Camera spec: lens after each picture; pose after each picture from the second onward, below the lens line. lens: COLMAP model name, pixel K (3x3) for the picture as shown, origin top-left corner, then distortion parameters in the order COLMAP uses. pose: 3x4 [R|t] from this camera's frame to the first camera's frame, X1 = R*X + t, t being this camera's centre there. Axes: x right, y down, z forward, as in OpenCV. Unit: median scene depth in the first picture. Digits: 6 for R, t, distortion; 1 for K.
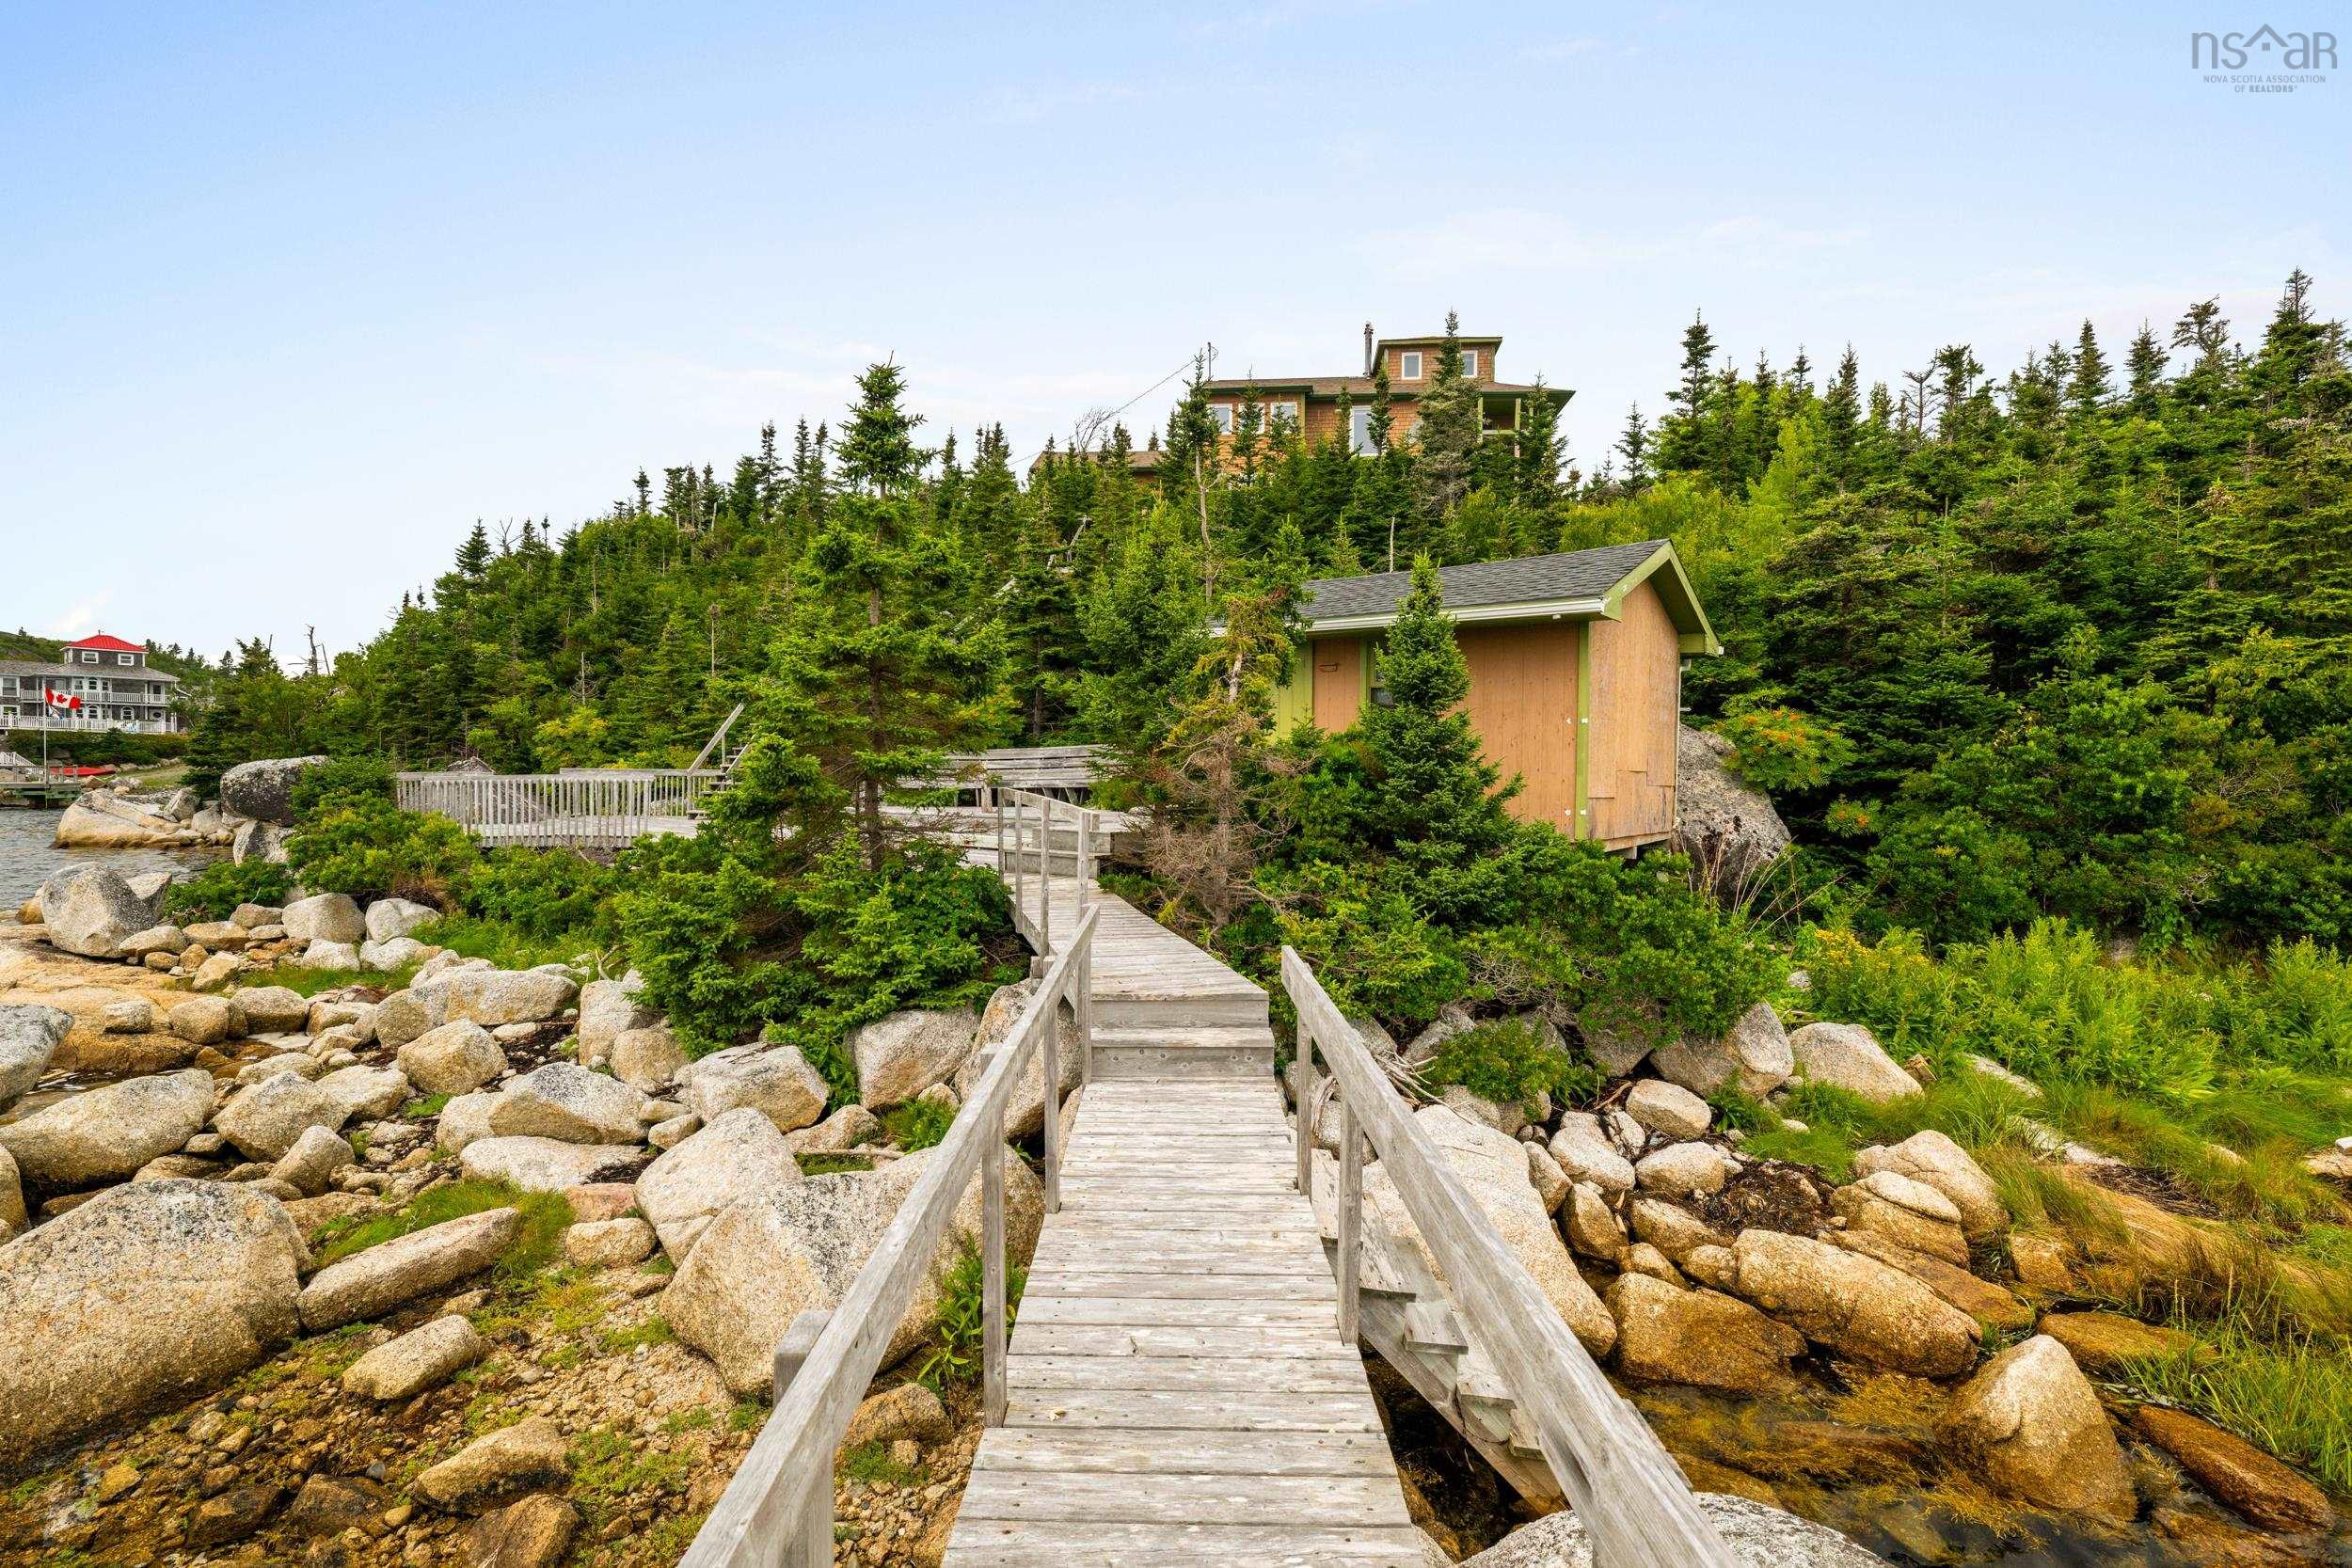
lens RADIAL K [[986.9, 0, 1176.0], [0, 986.9, 784.0], [0, 0, 1]] dist [-0.000444, -0.000050]
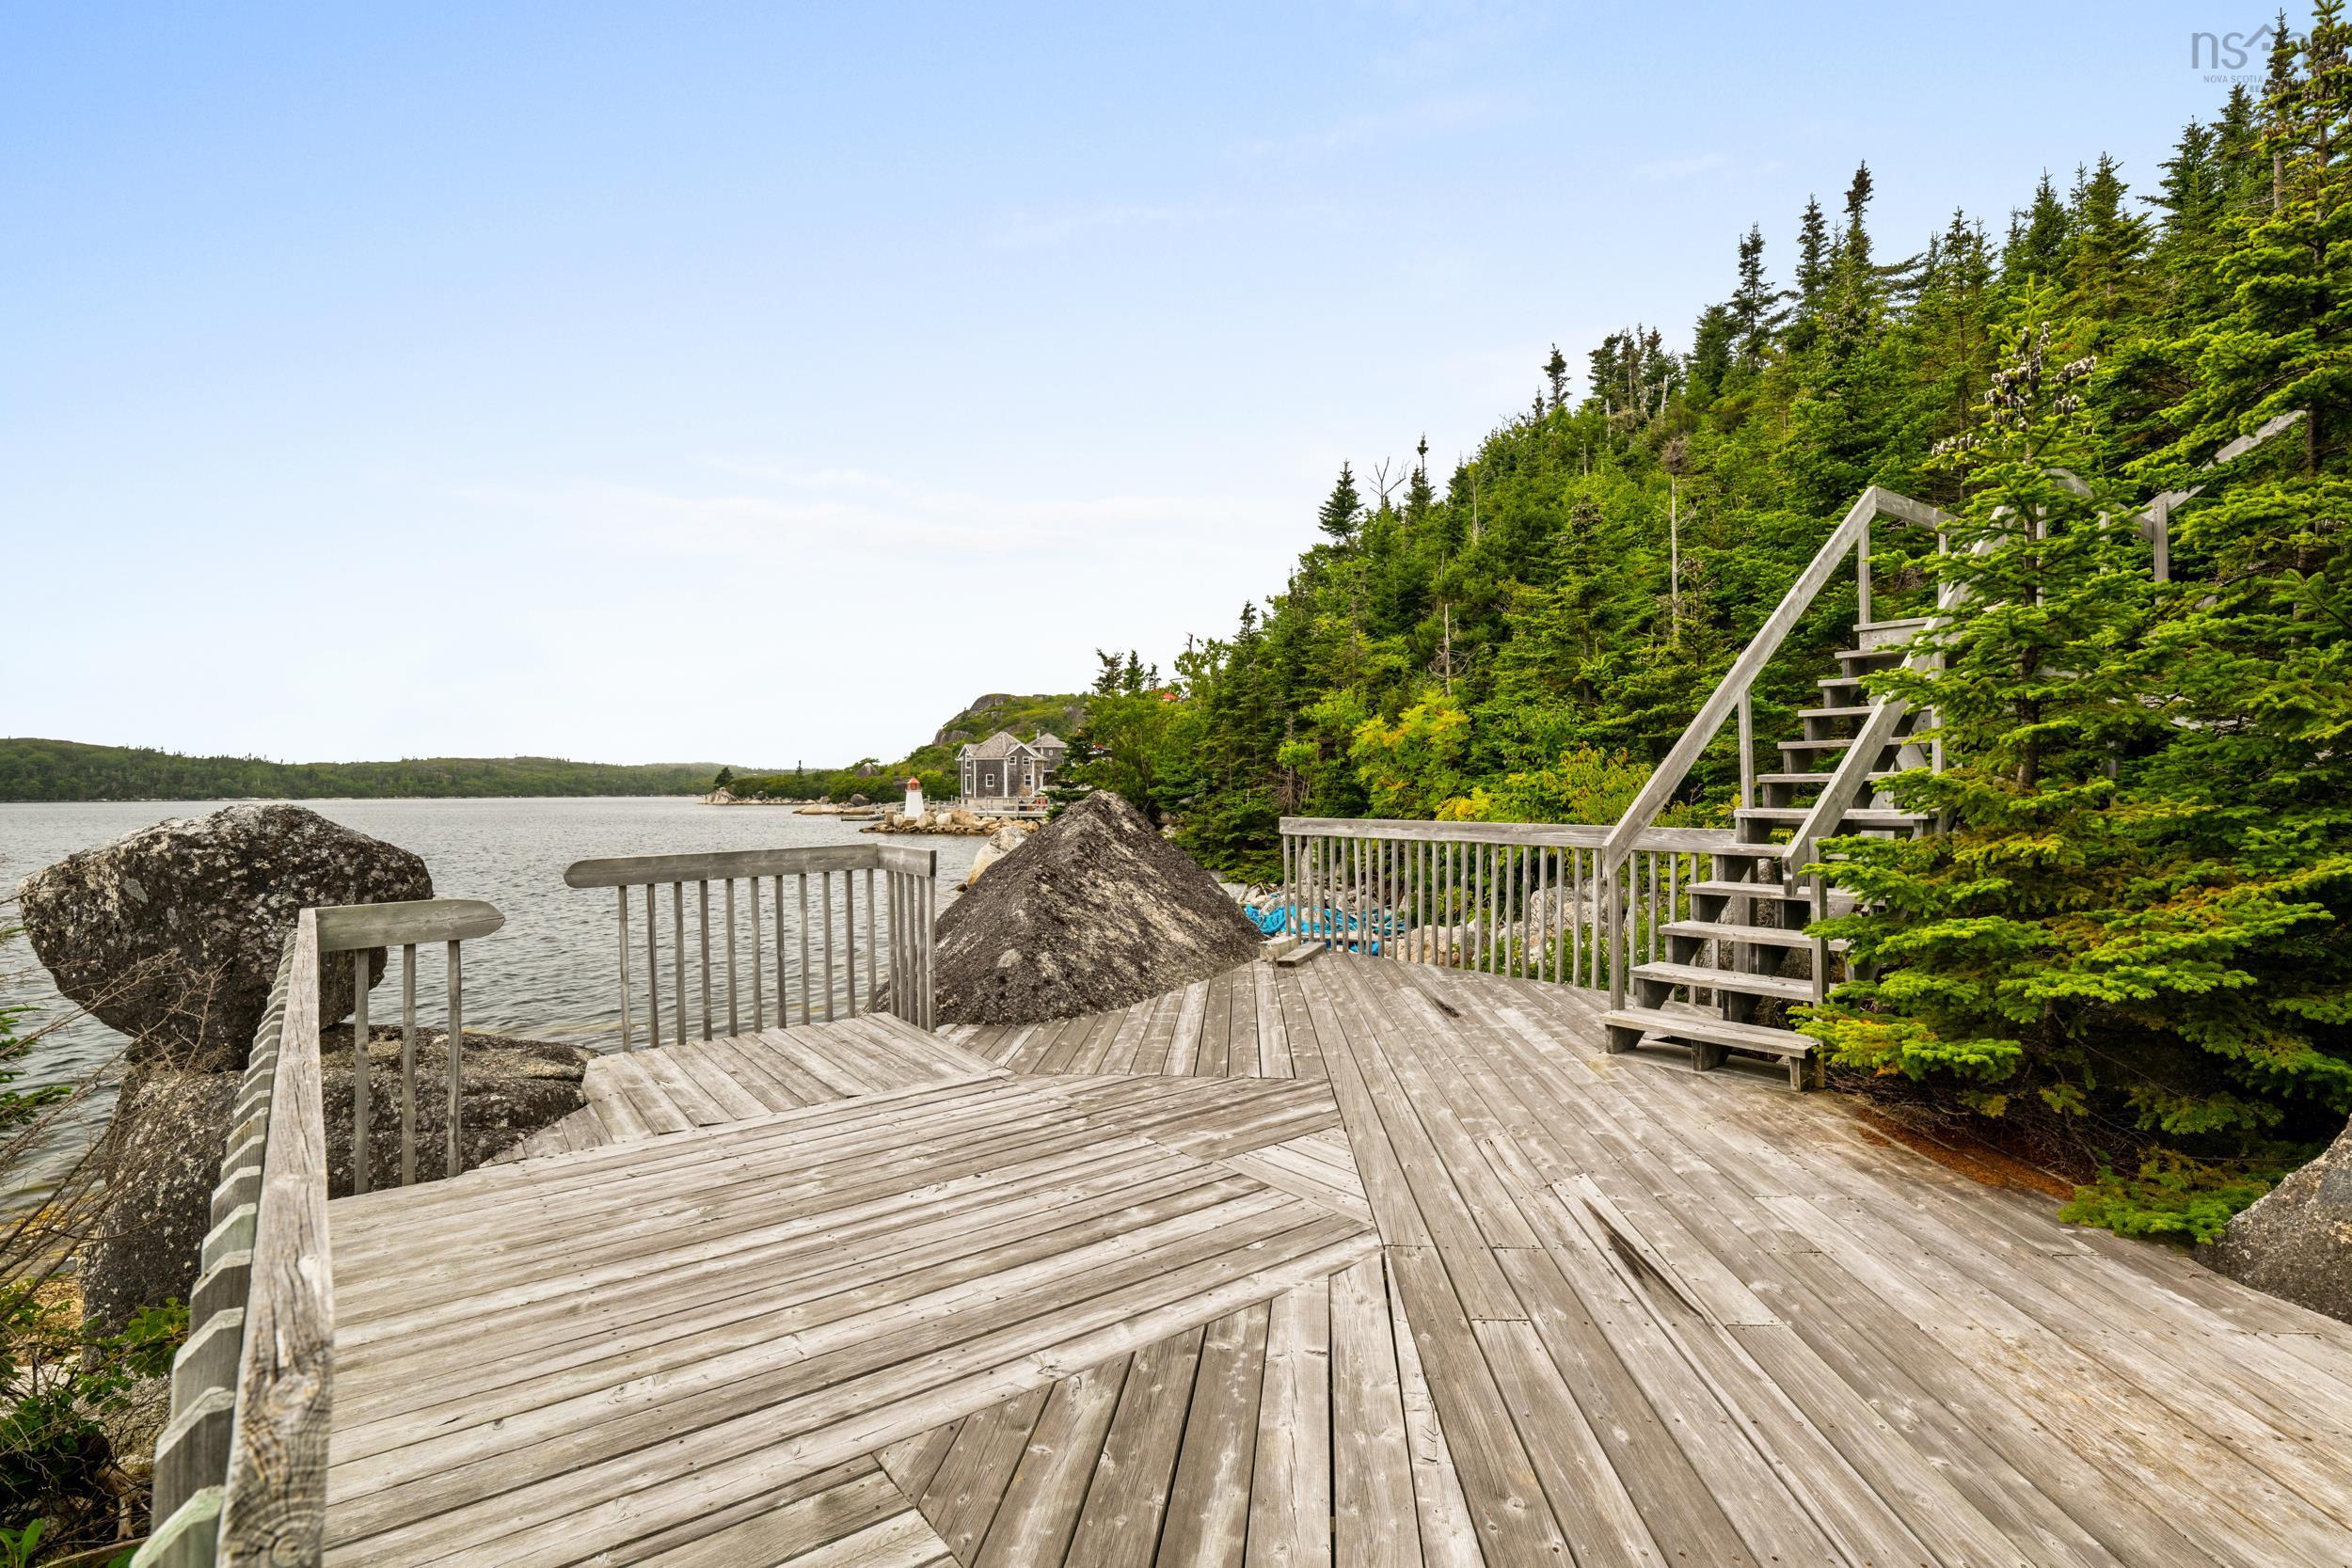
lens RADIAL K [[1048.9, 0, 1176.0], [0, 1048.9, 784.0], [0, 0, 1]] dist [-0.000542, -0.000015]
pose [[0.646771, -0.013967, -0.762556, -0.196415], [-0.002486, 0.999788, -0.020421, -0.012231], [0.762680, 0.015104, 0.646599, 0.403105]]
